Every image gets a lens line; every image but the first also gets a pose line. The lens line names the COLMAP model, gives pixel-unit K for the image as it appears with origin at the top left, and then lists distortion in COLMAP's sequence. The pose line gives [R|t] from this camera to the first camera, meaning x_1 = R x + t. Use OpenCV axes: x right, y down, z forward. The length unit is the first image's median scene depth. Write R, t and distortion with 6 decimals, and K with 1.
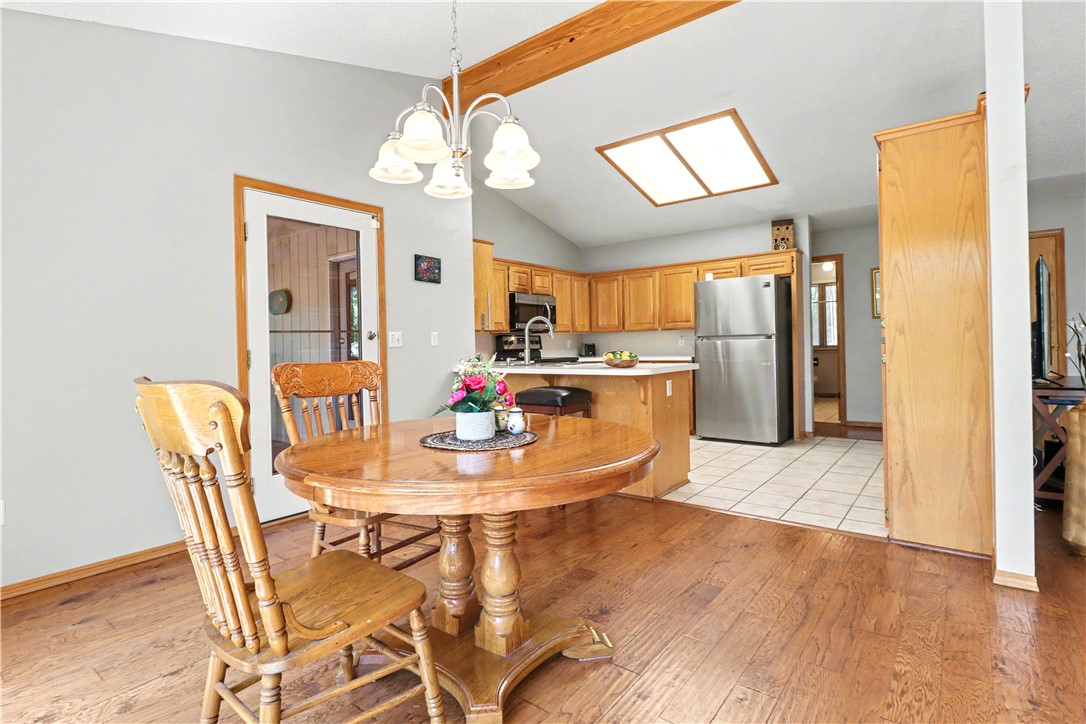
lens RADIAL K [[532.4, 0, 540.9], [0, 532.4, 348.9], [0, 0, 1]] dist [0.000327, 0.001348]
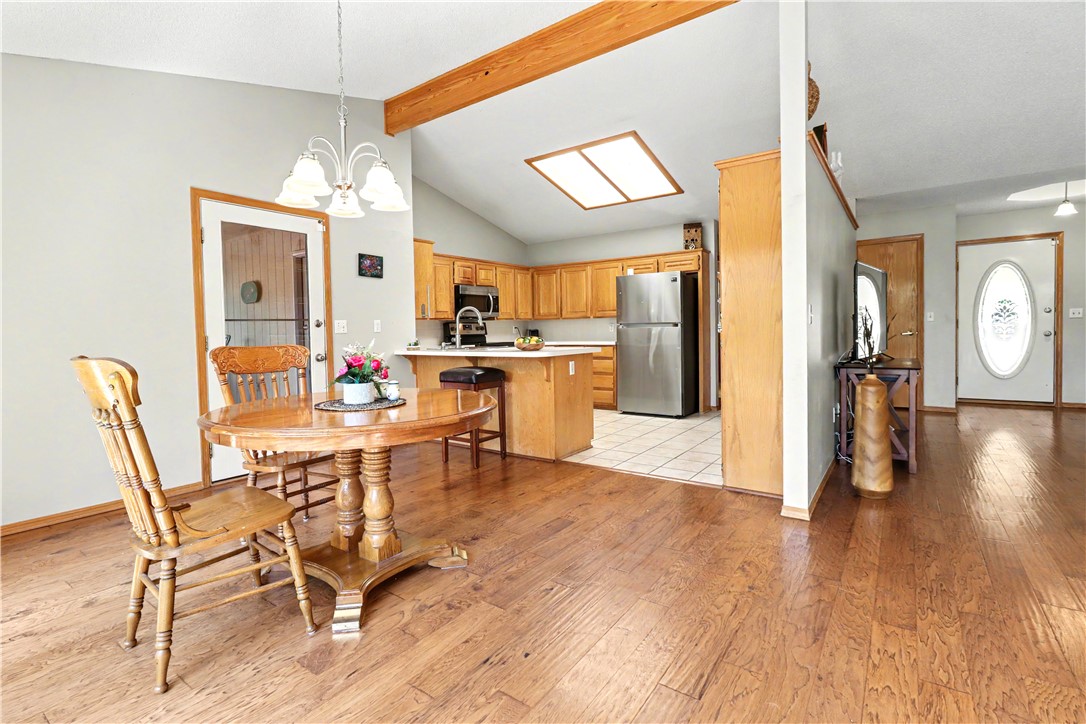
lens RADIAL K [[501.1, 0, 538.6], [0, 501.1, 345.8], [0, 0, 1]] dist [-0.016198, 0.014834]
pose [[0.999351, 0.001629, 0.035980, 0.110432], [-0.002495, 0.999708, 0.024024, -0.002530], [-0.035930, -0.024098, 0.999064, -0.101999]]
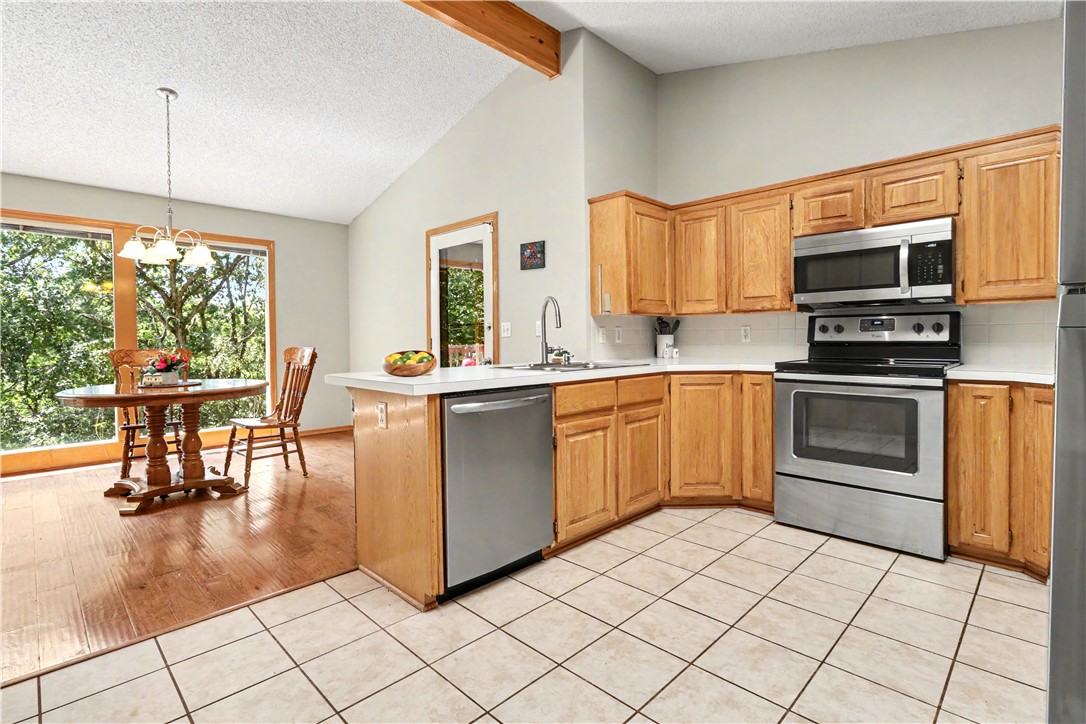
lens RADIAL K [[519.9, 0, 540.5], [0, 519.9, 346.8], [0, 0, 1]] dist [-0.018310, 0.017256]
pose [[-0.119353, 0.042278, -0.991951, 0.701365], [0.006141, 0.999105, 0.041844, -0.024366], [0.992833, -0.001097, -0.119506, 1.093236]]
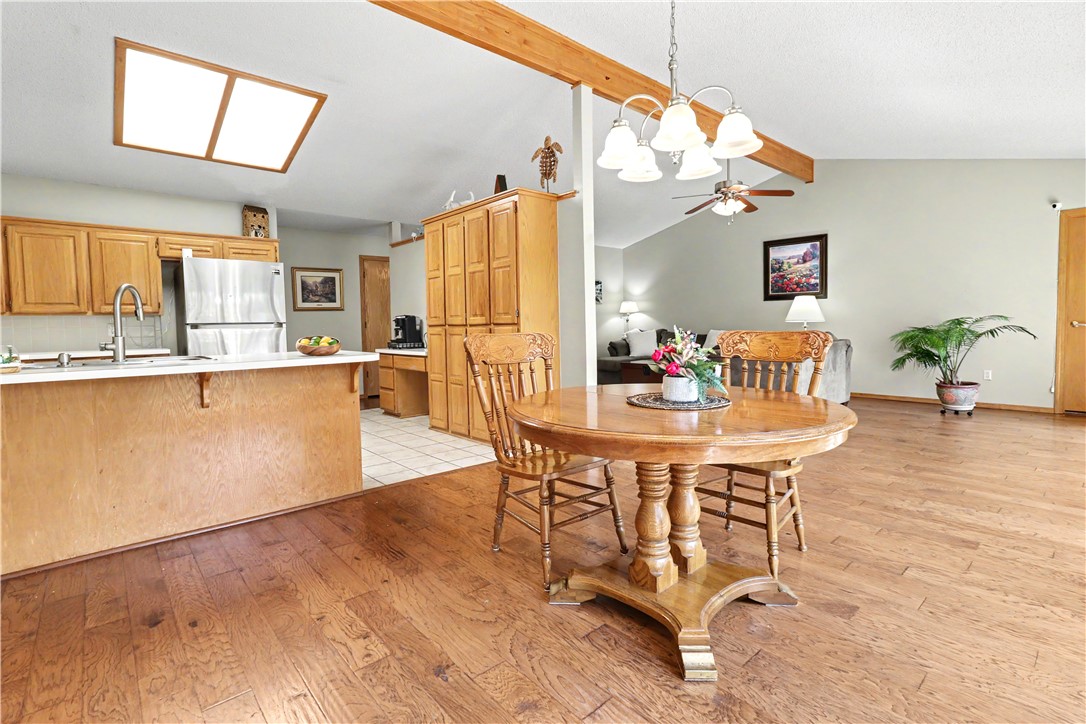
lens RADIAL K [[501.1, 0, 538.6], [0, 501.1, 345.8], [0, 0, 1]] dist [-0.016198, 0.014834]
pose [[0.188630, -0.024065, 0.981753, -0.487952], [0.021486, 0.999562, 0.020374, 0.009077], [-0.981813, 0.017251, 0.189065, 0.431366]]
